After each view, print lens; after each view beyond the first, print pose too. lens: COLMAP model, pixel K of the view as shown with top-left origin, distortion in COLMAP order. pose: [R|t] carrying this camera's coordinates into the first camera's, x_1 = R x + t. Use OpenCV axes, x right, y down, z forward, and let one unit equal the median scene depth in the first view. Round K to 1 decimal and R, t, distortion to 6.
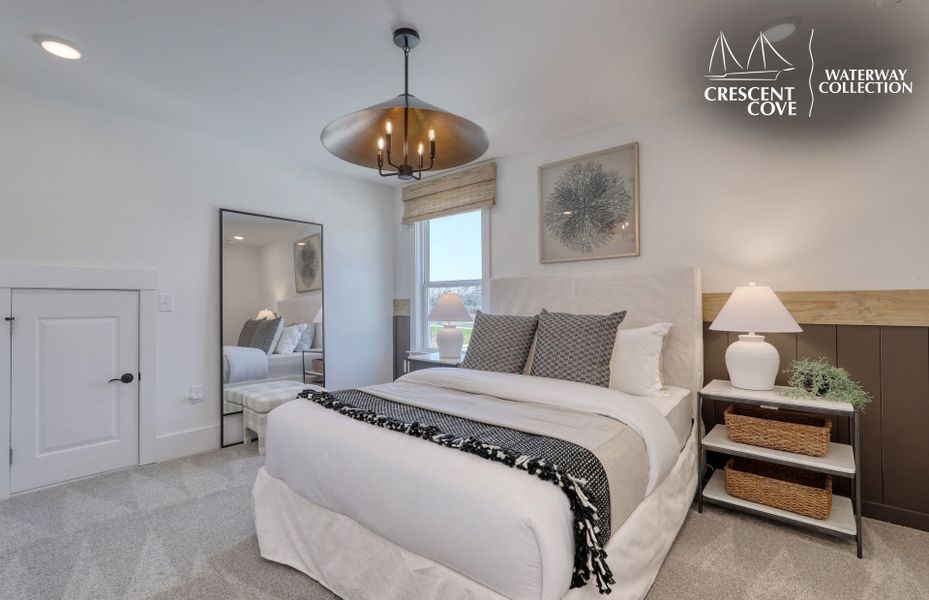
lens RADIAL K [[421.3, 0, 464.7], [0, 421.3, 296.2], [0, 0, 1]] dist [0.002442, 0.000143]
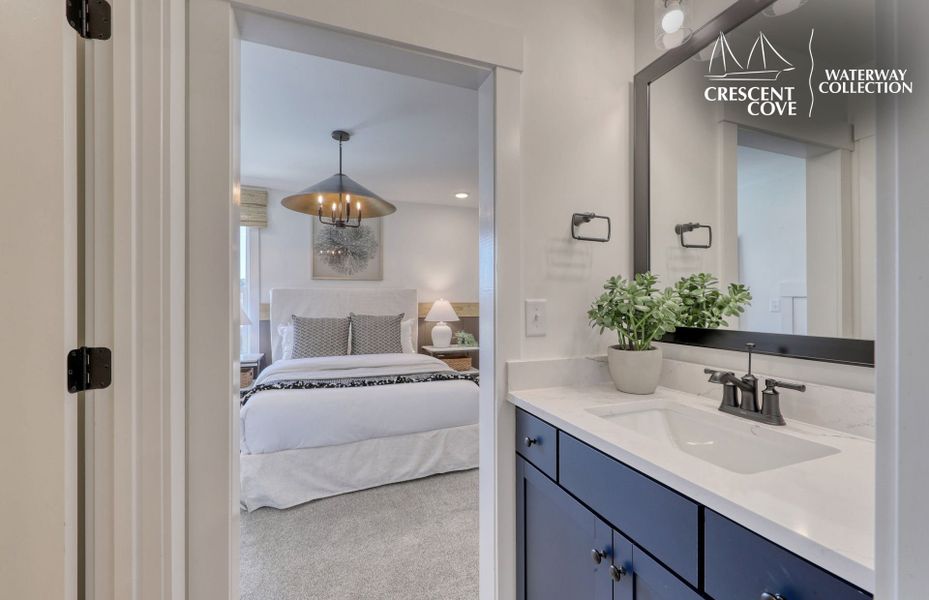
lens RADIAL K [[371.1, 0, 470.1], [0, 371.1, 299.7], [0, 0, 1]] dist [0.005165, 0.000079]
pose [[0.478793, 0.007800, 0.877893, -0.916740], [-0.015746, 0.999876, -0.000296, -0.027975], [-0.877786, -0.013681, 0.478857, -0.035562]]
